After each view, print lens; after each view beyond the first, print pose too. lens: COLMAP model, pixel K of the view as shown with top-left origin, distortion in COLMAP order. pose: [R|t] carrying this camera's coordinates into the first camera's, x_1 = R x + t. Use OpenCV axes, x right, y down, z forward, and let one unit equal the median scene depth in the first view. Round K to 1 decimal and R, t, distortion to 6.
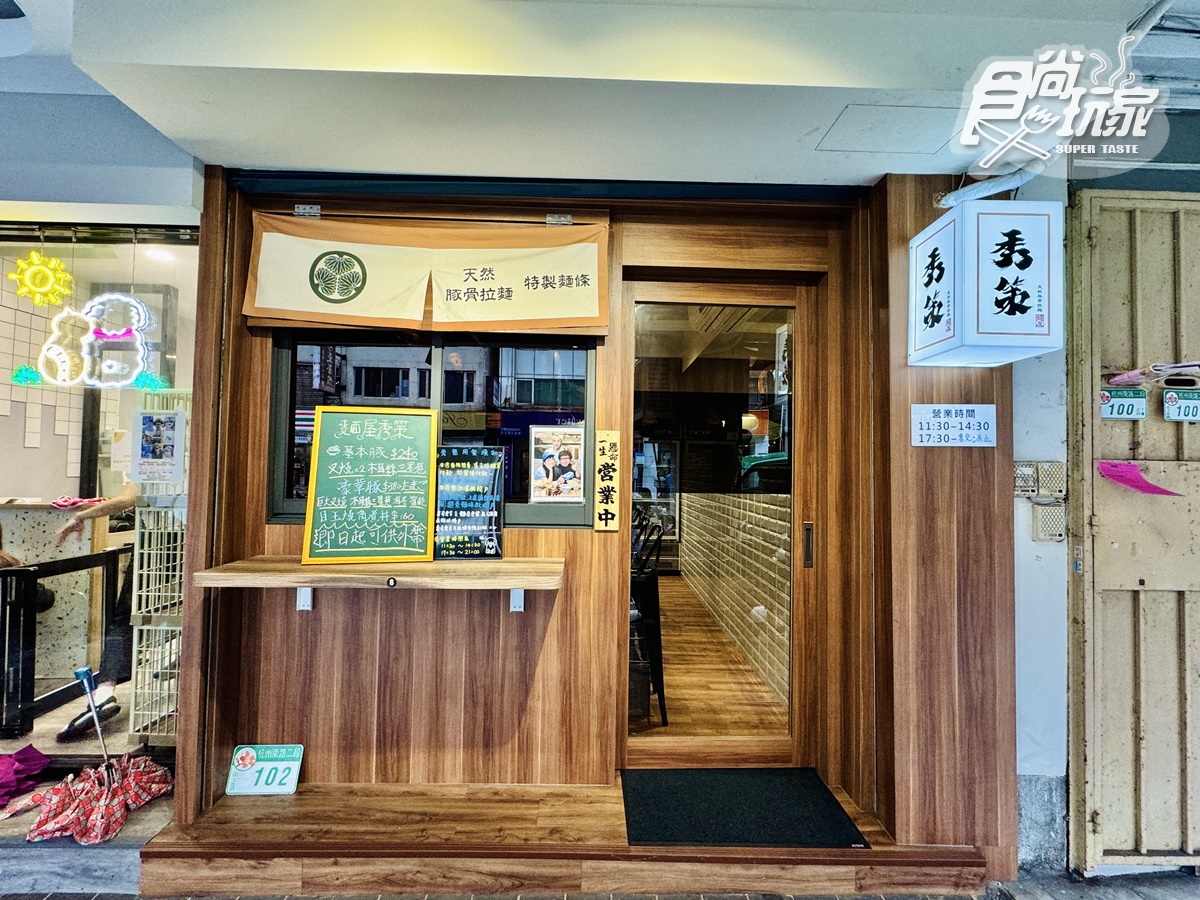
lens RADIAL K [[548.7, 0, 600.0], [0, 548.7, 450.0], [0, 0, 1]] dist [-0.000944, -0.000110]
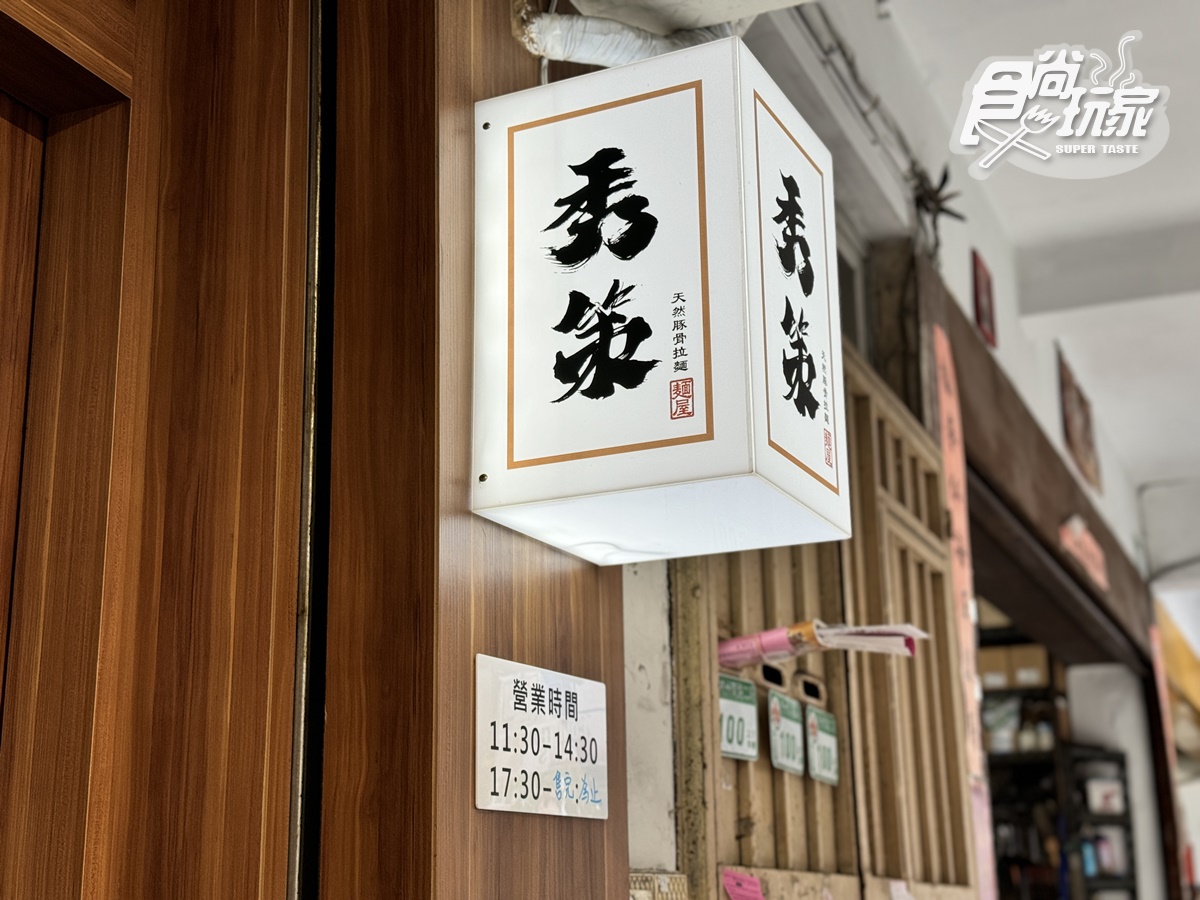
lens RADIAL K [[1681.4, 0, 600.0], [0, 1681.4, 450.0], [0, 0, 1]] dist [0.110990, 0.028383]
pose [[0.424376, 0.219157, 0.878564, -0.170651], [-0.007444, 0.971080, -0.238639, 0.018936], [-0.905455, 0.094733, 0.413735, 0.586328]]
